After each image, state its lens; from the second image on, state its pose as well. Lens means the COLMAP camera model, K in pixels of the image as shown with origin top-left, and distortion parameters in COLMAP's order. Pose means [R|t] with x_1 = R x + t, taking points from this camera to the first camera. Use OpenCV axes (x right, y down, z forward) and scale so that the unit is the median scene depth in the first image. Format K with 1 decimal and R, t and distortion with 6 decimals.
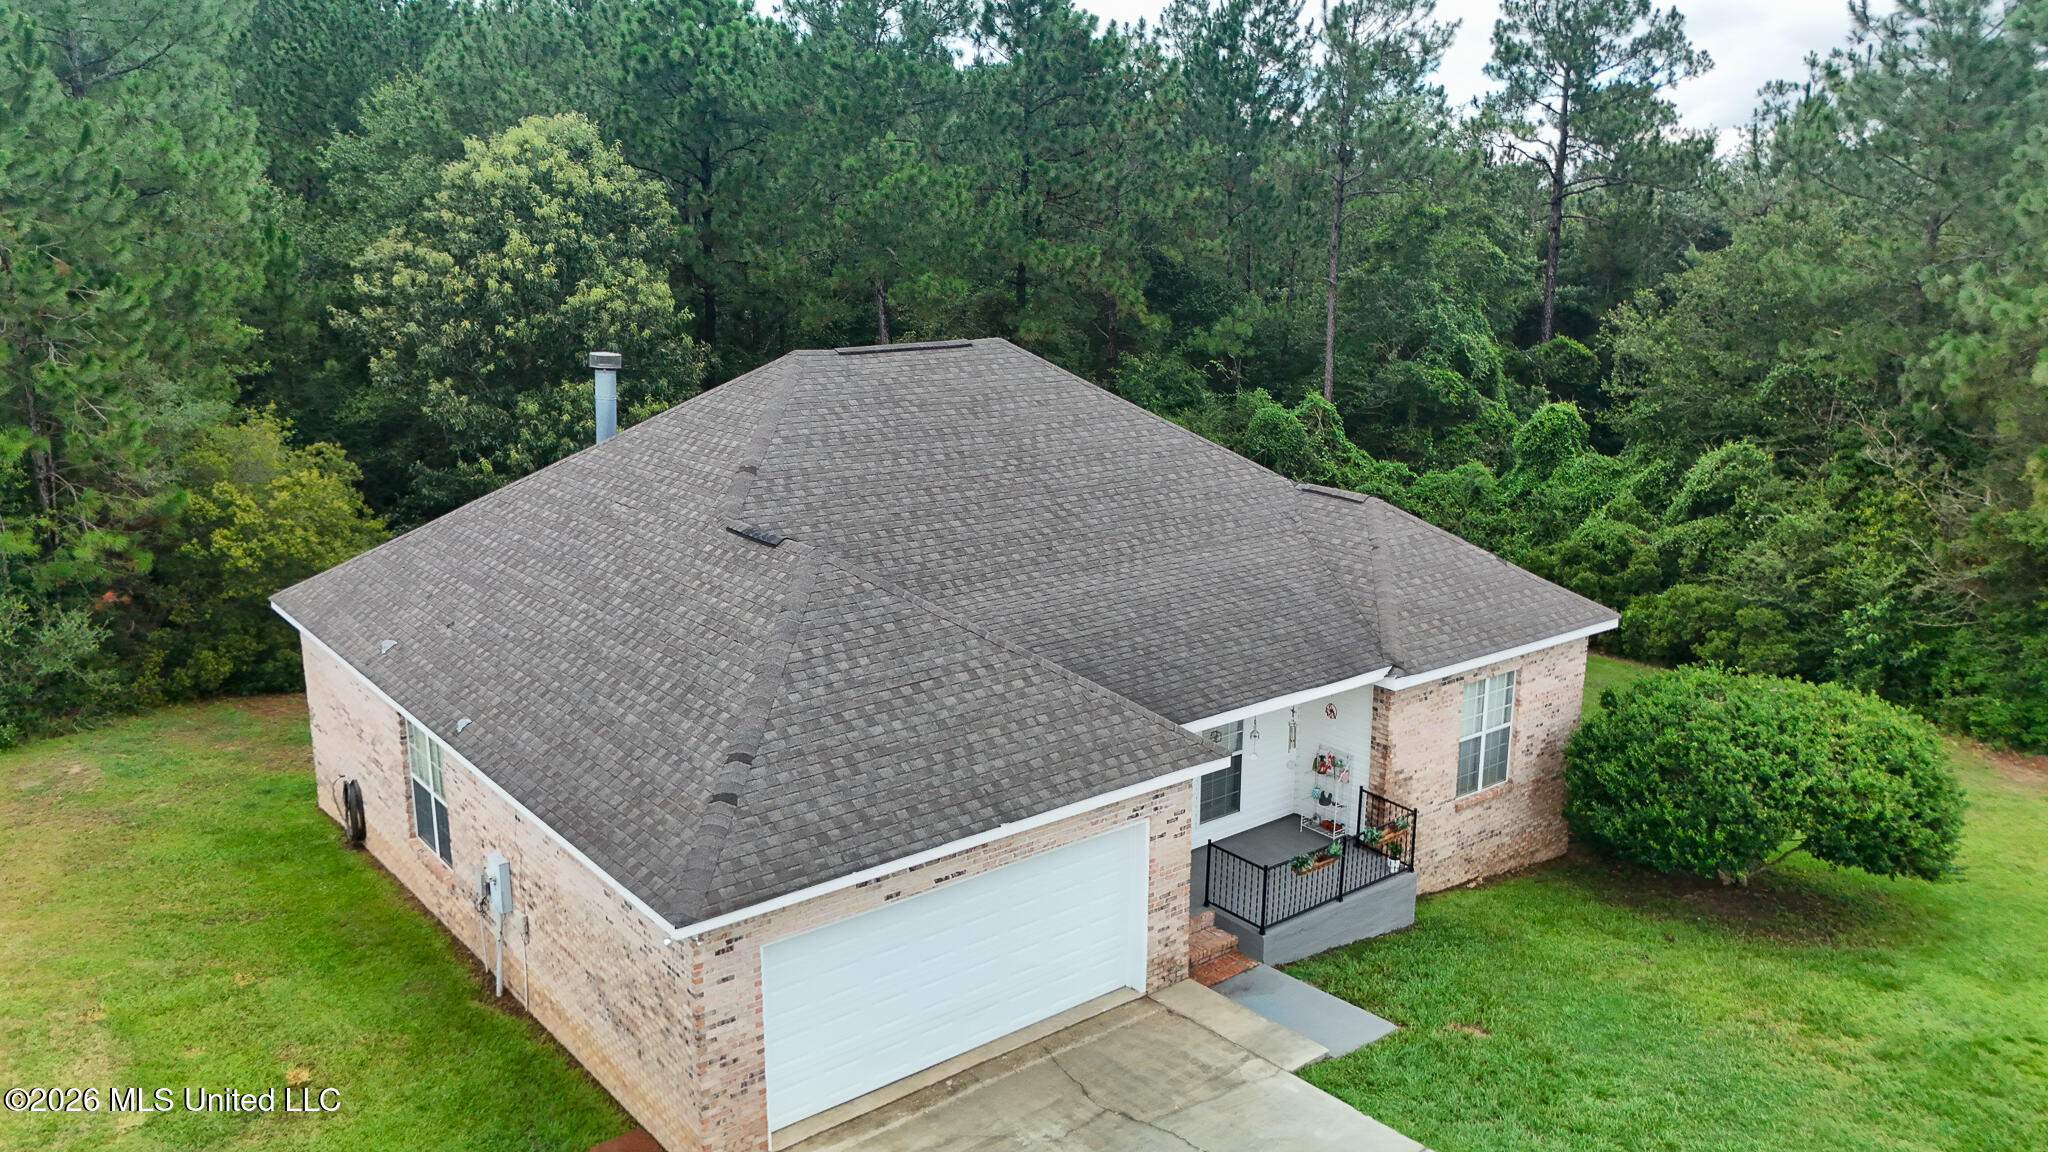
lens RADIAL K [[1520.9, 0, 1024.0], [0, 1520.9, 576.0], [0, 0, 1]] dist [0.063110, -0.033899]
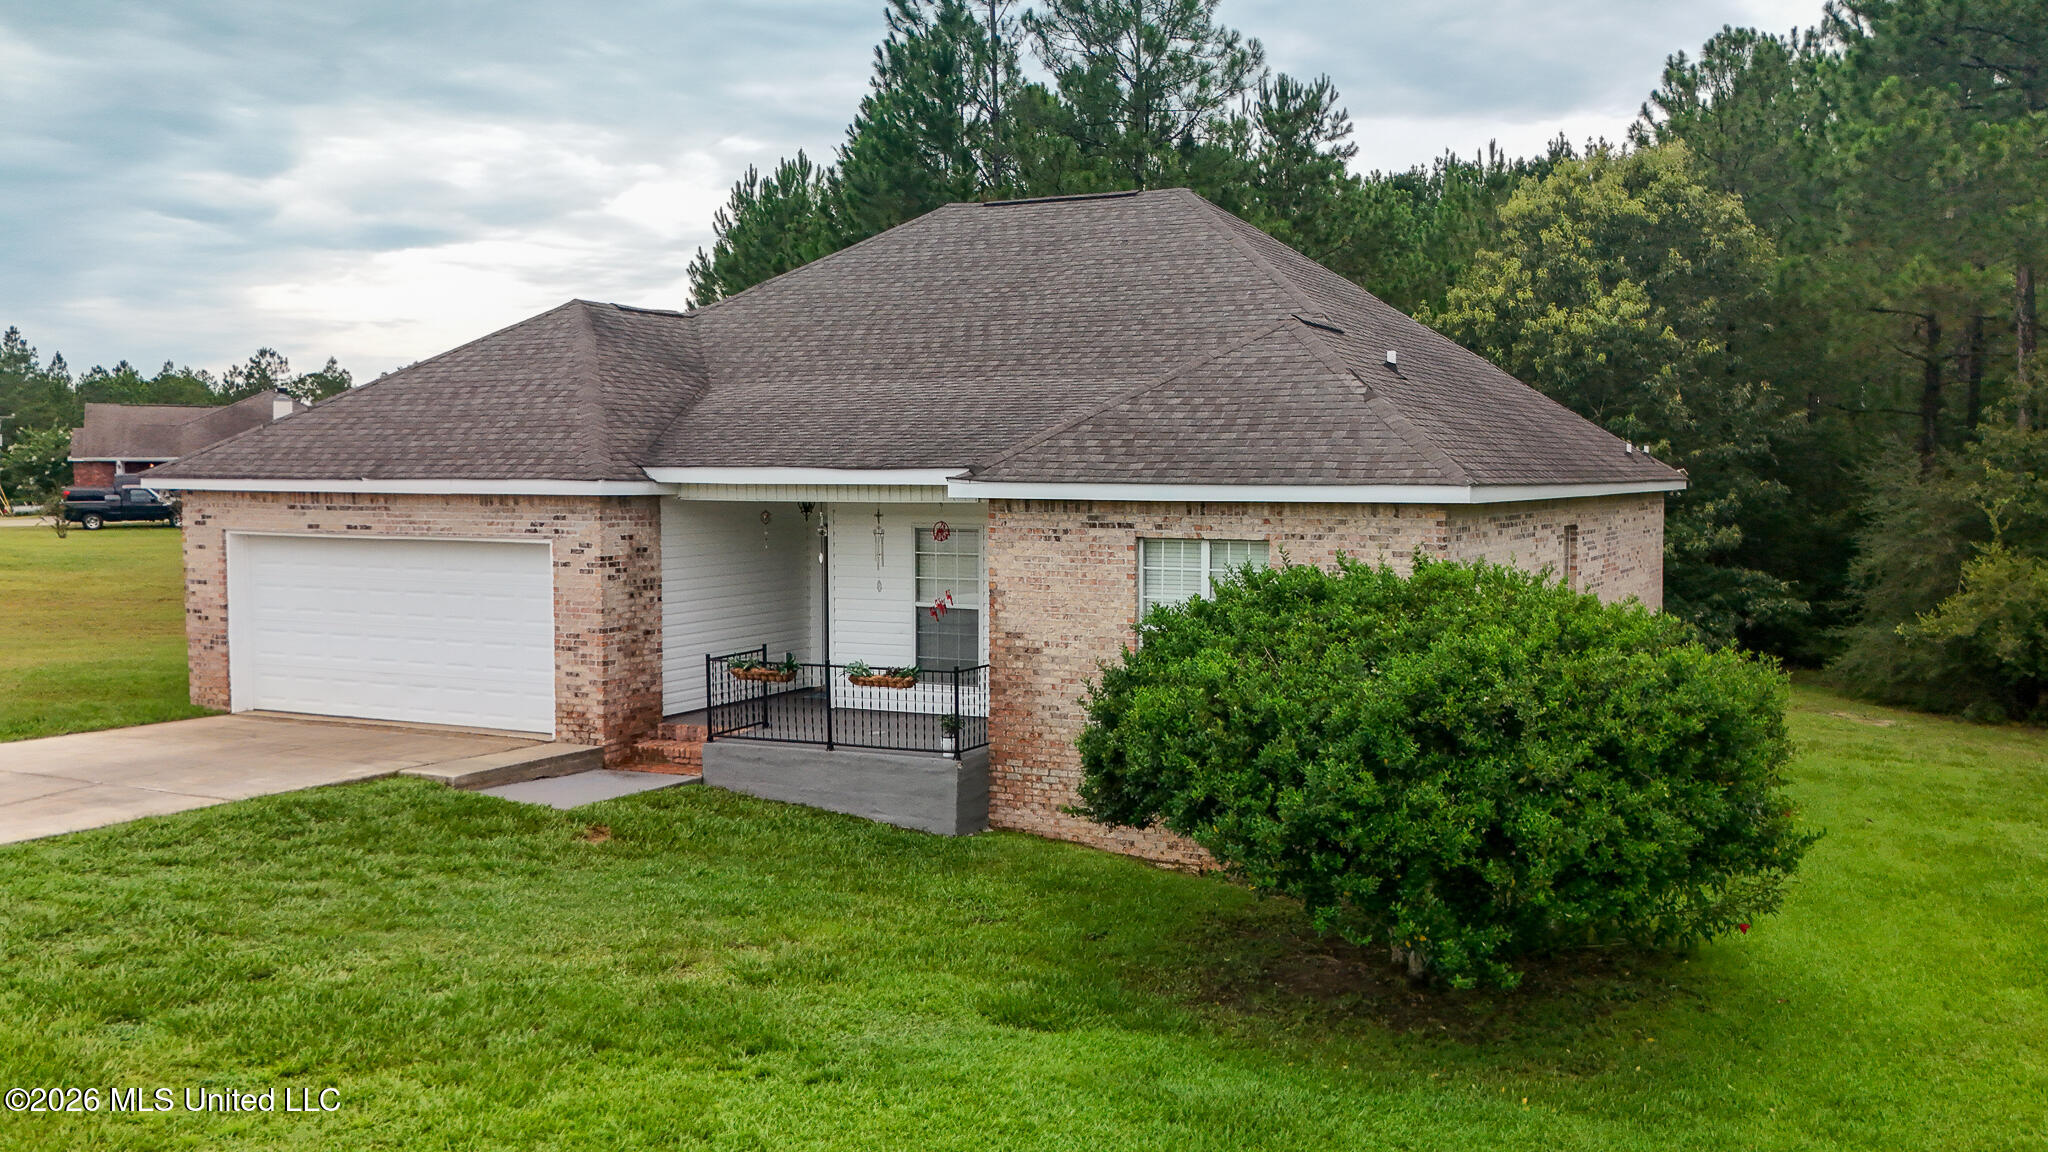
lens RADIAL K [[1697.6, 0, 1298.4], [0, 1697.6, 533.6], [0, 0, 1]] dist [0.001264, -0.047303]
pose [[0.516069, 0.034706, -0.855844, 0.861019], [-0.205625, 0.974980, -0.084453, 0.105439], [0.831499, 0.219566, 0.510293, 0.599120]]
